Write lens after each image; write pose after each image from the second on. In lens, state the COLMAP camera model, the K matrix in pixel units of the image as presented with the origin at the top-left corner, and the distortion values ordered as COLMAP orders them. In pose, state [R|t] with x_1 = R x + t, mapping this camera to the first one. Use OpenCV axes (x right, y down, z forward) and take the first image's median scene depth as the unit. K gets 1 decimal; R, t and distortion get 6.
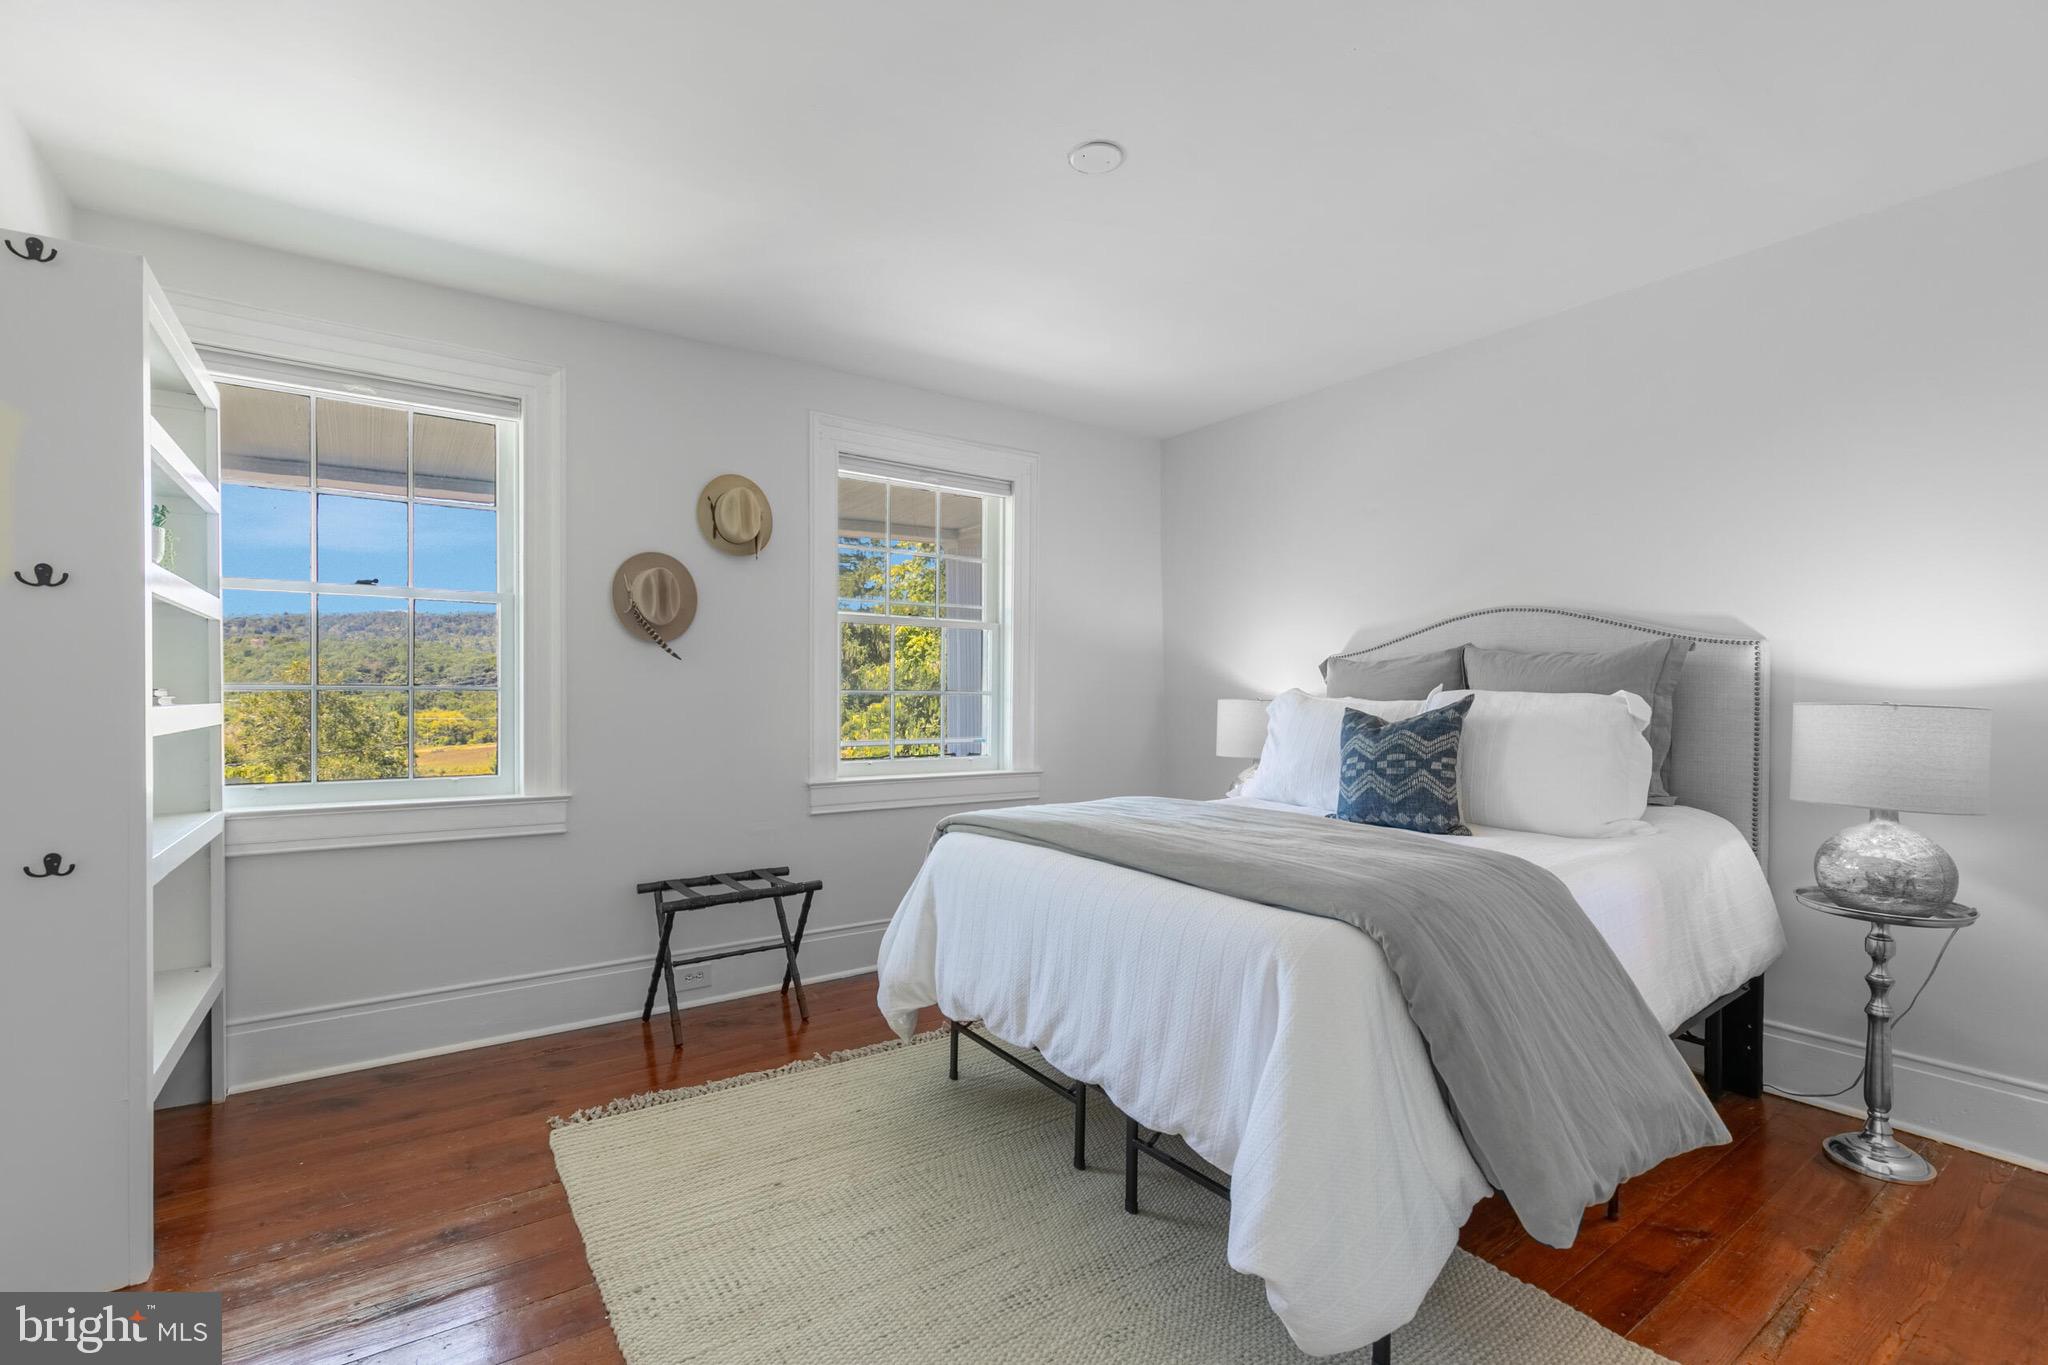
lens RADIAL K [[922.1, 0, 1015.2], [0, 922.1, 690.6], [0, 0, 1]] dist [0.003776, 0.000153]
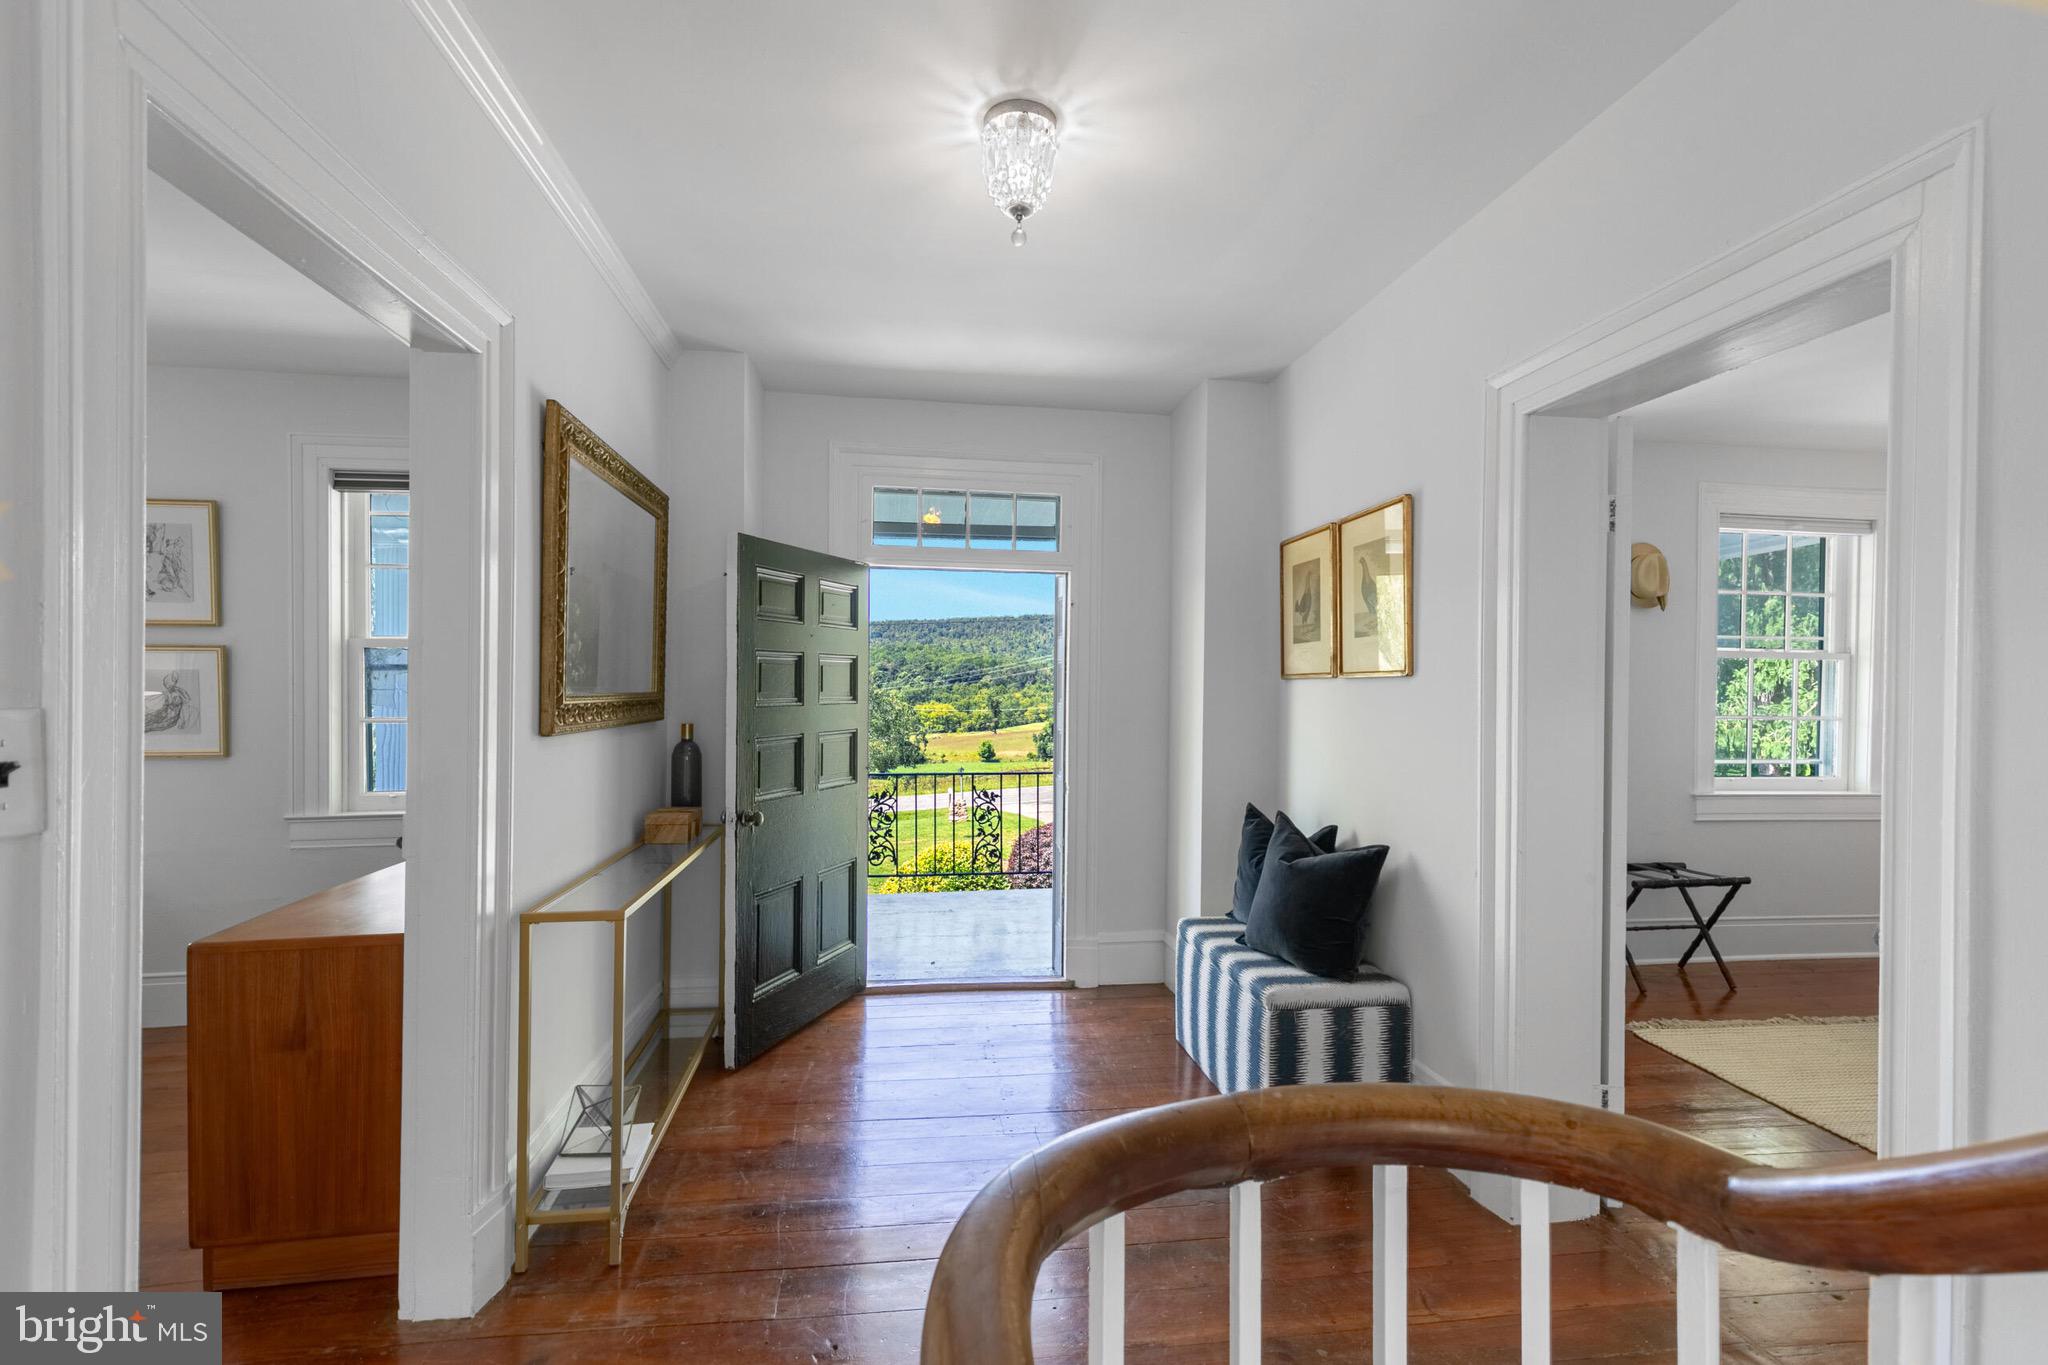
lens RADIAL K [[922.1, 0, 1022.6], [0, 922.1, 691.9], [0, 0, 1]] dist [0.003776, 0.000153]
pose [[0.895085, 0.009104, -0.445803, -0.594094], [-0.007345, 0.999957, 0.005675, -0.041307], [0.445836, -0.001805, 0.895113, -0.578132]]
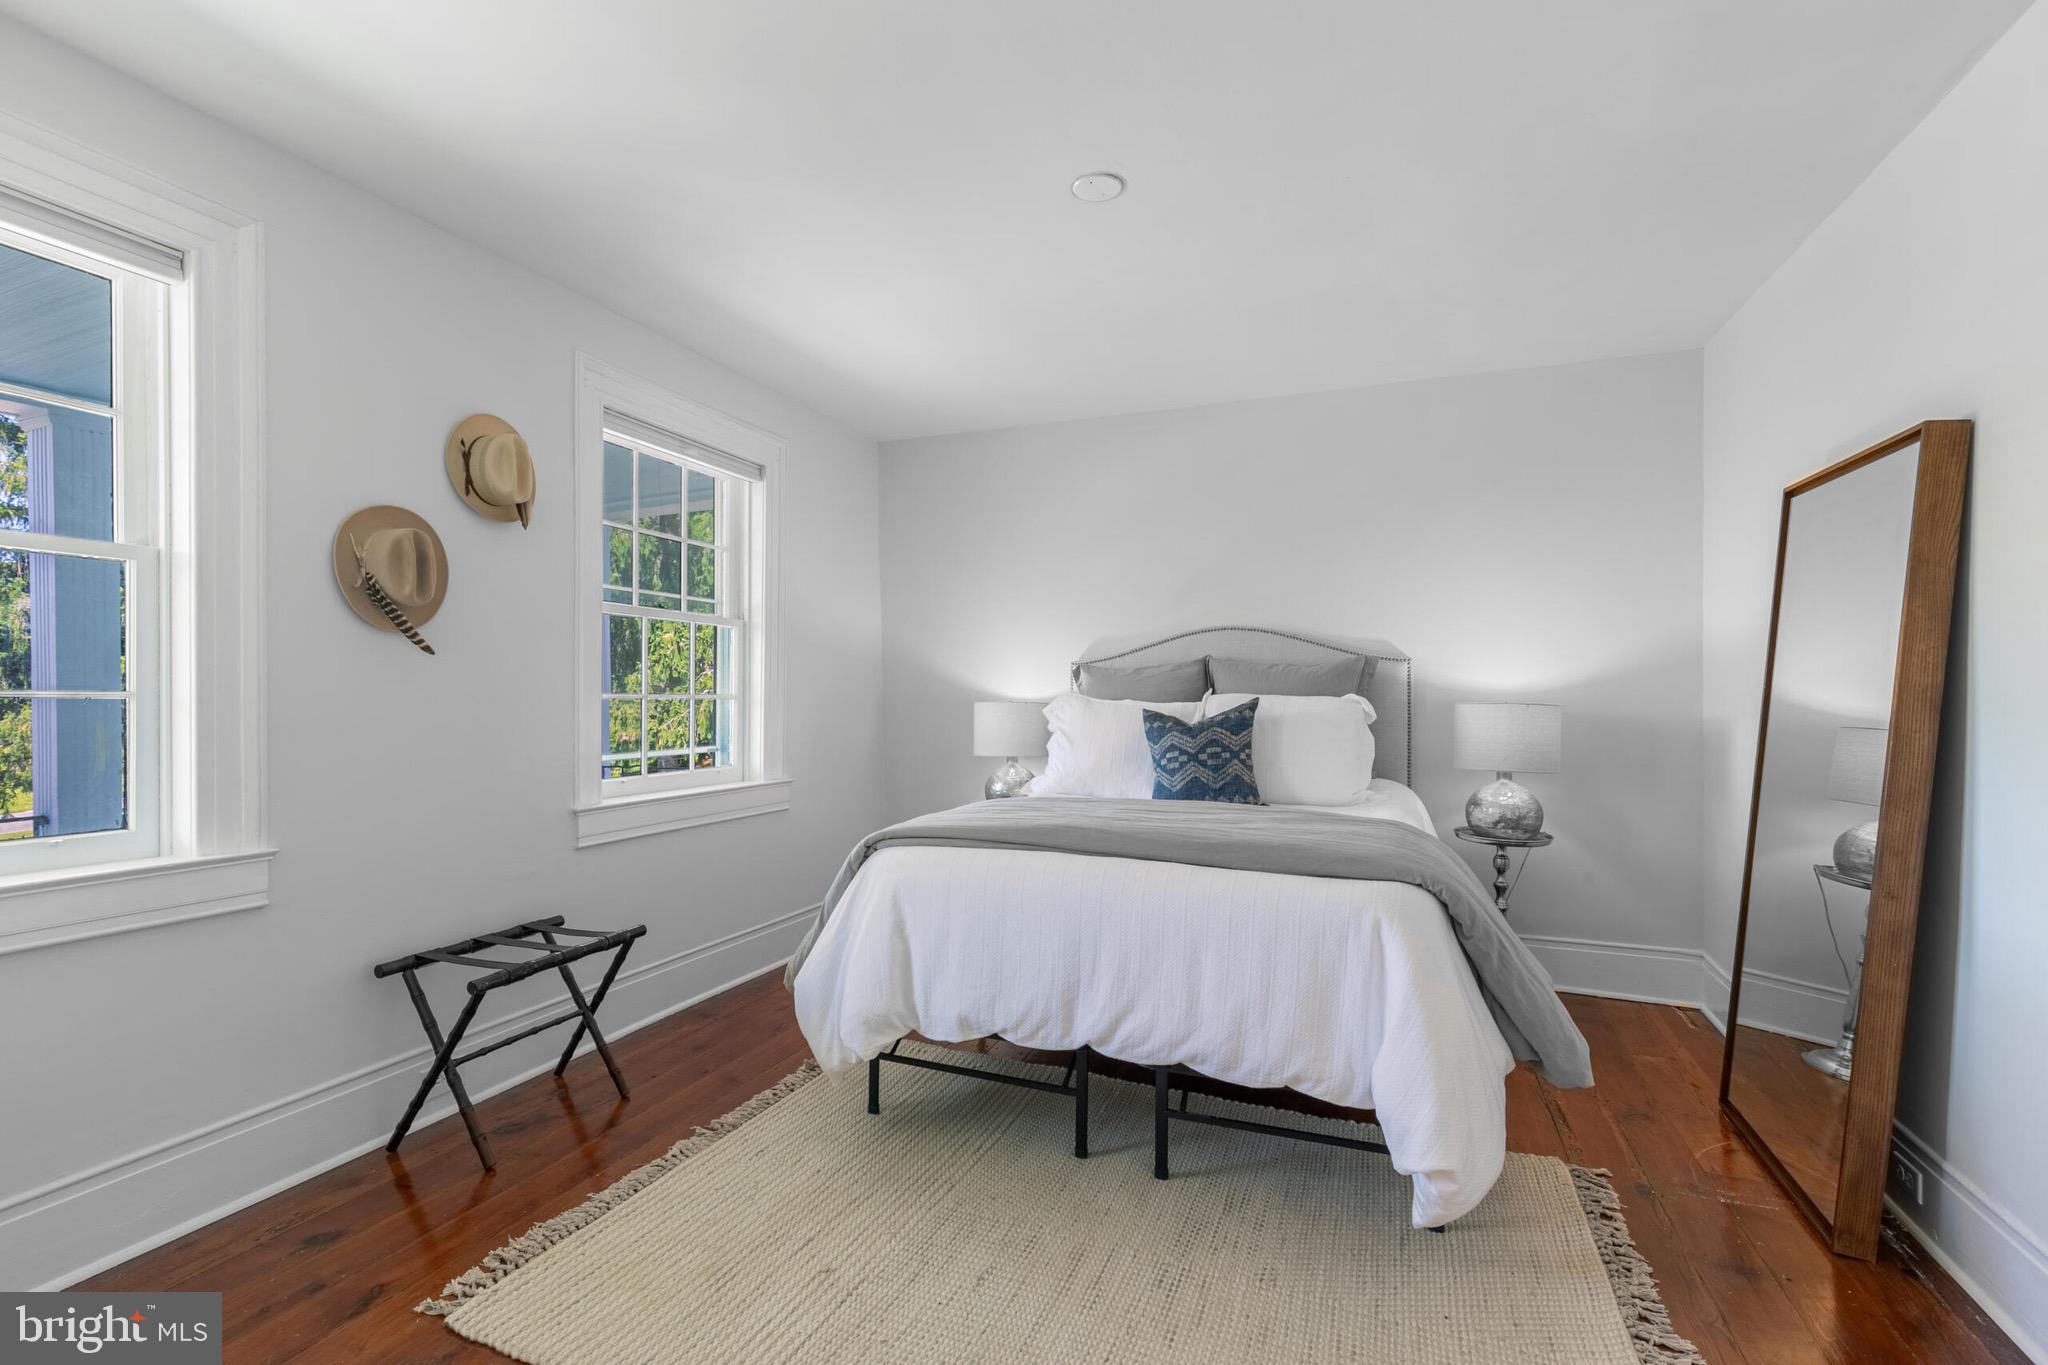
lens RADIAL K [[922.1, 0, 1018.8], [0, 922.1, 693.2], [0, 0, 1]] dist [0.003776, 0.000153]
pose [[0.834674, -0.002339, 0.550739, -0.436195], [0.000464, 0.999994, 0.003545, -0.005640], [-0.550744, -0.002704, 0.834670, 0.136985]]
